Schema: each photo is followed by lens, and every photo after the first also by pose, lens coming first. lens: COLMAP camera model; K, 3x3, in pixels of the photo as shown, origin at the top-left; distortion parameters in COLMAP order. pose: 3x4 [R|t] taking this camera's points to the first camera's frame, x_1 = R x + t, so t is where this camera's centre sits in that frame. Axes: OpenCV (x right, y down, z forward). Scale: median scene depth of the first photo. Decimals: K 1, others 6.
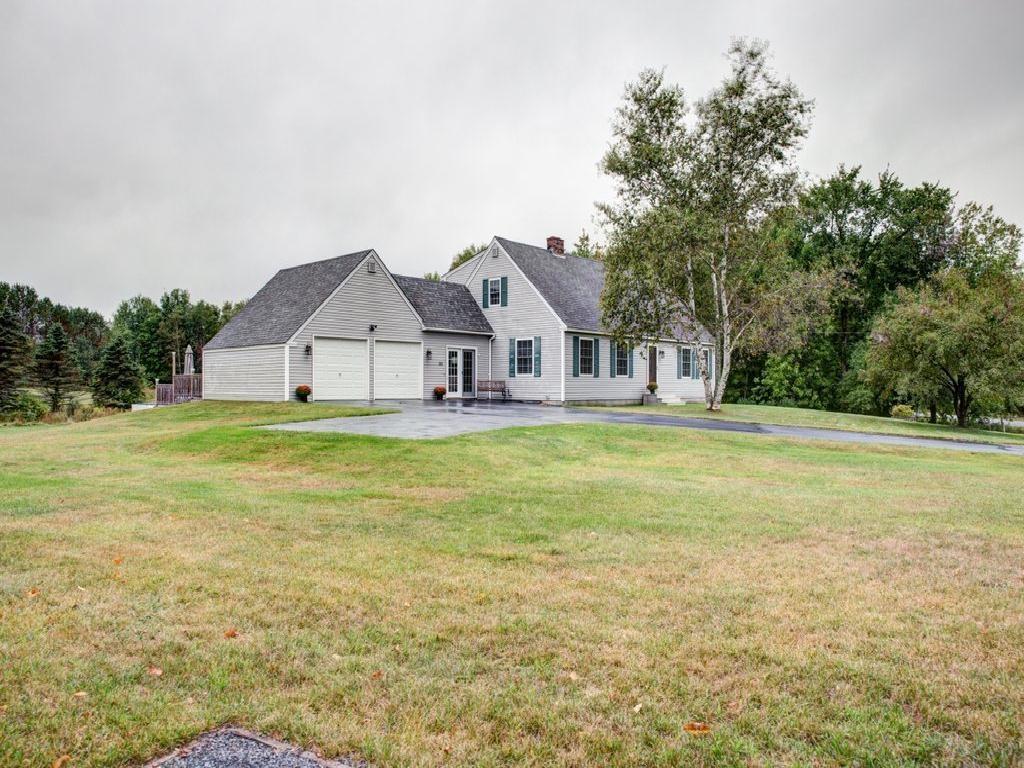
lens RADIAL K [[690.7, 0, 514.7], [0, 690.7, 382.2], [0, 0, 1]] dist [-0.000210, 0.005421]
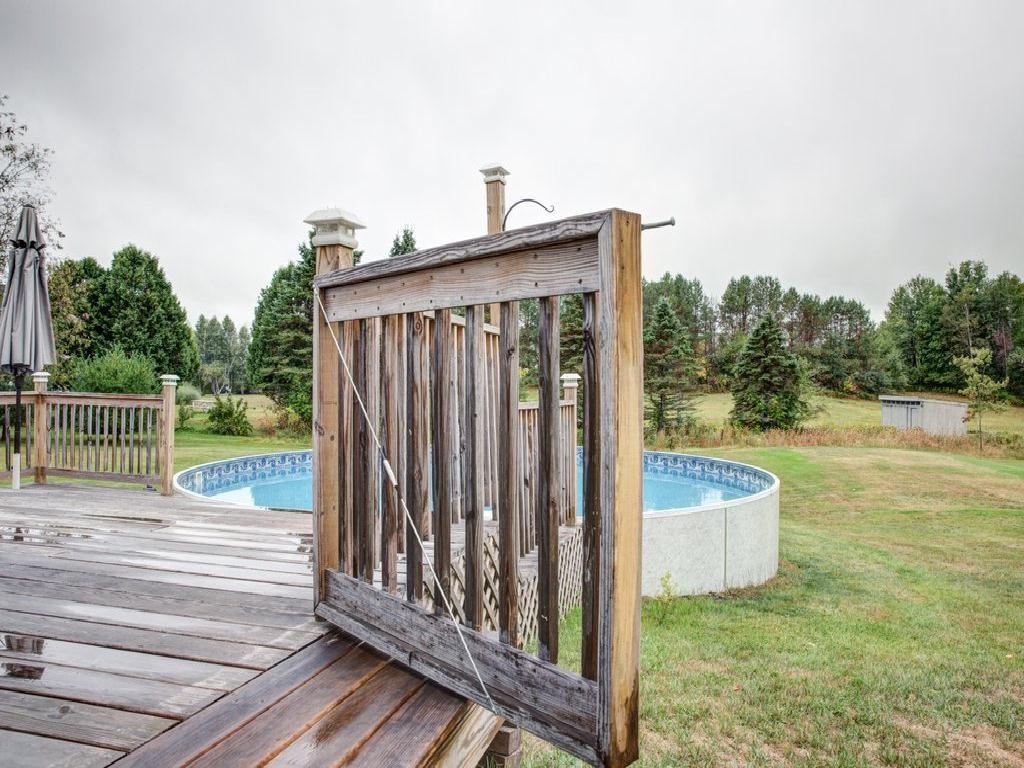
lens RADIAL K [[690.7, 0, 513.9], [0, 690.7, 380.2], [0, 0, 1]] dist [-0.000210, 0.005421]
pose [[0.463372, -0.006364, -0.886141, -0.040952], [0.001383, 0.999978, -0.006458, -0.000358], [0.886163, 0.001767, 0.463371, 0.175131]]
